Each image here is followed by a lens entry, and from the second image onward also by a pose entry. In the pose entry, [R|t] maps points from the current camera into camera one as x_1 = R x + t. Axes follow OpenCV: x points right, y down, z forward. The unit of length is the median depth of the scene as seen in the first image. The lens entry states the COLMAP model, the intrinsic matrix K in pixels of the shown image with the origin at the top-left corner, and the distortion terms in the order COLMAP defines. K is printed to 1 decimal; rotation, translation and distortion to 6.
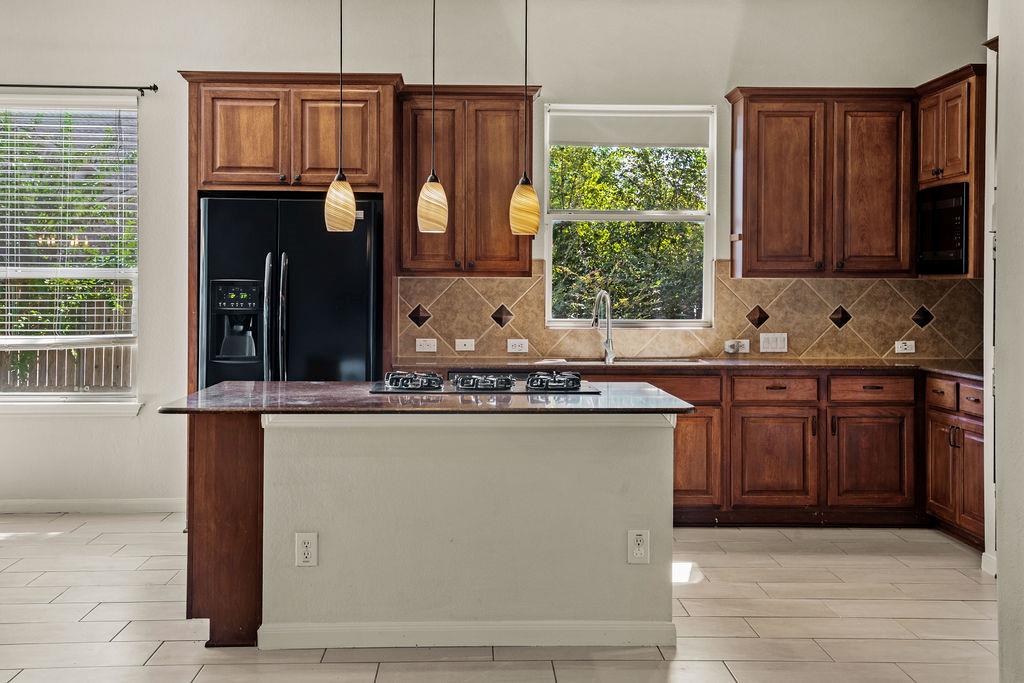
lens RADIAL K [[1315.8, 0, 512.0], [0, 1315.8, 285.2], [0, 0, 1]] dist [0.095379, 0.013410]
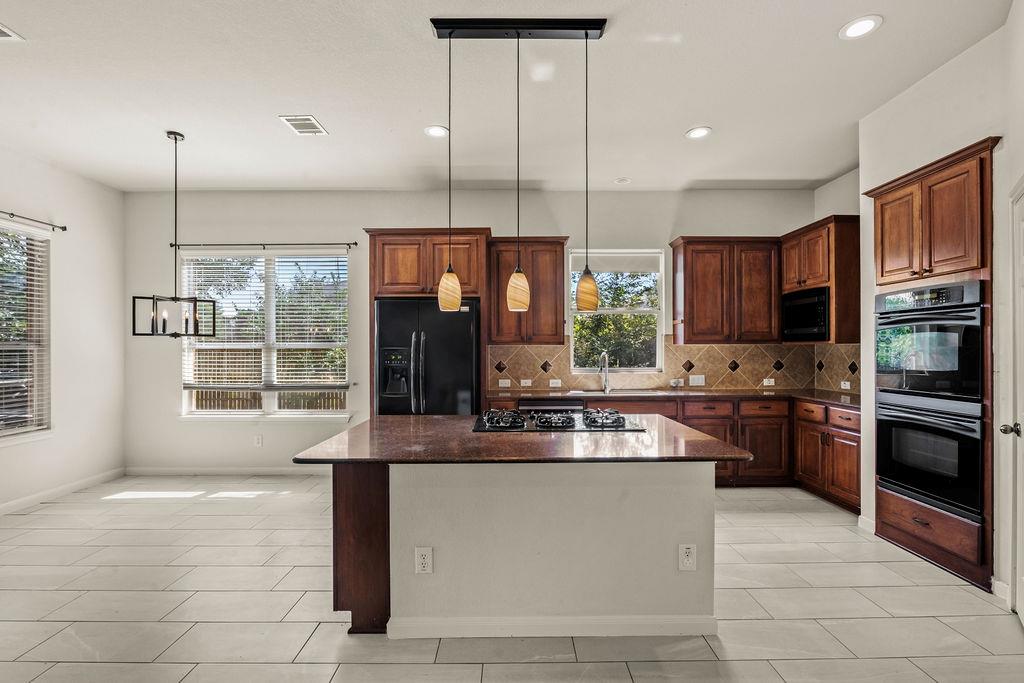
lens RADIAL K [[479.3, 0, 512.2], [0, 479.3, 350.6], [0, 0, 1]] dist [-0.001082, -0.000294]
pose [[0.999563, -0.007788, -0.028529, -0.037206], [0.007864, 0.999966, 0.002554, -0.000835], [0.028508, -0.002777, 0.999590, 0.360128]]
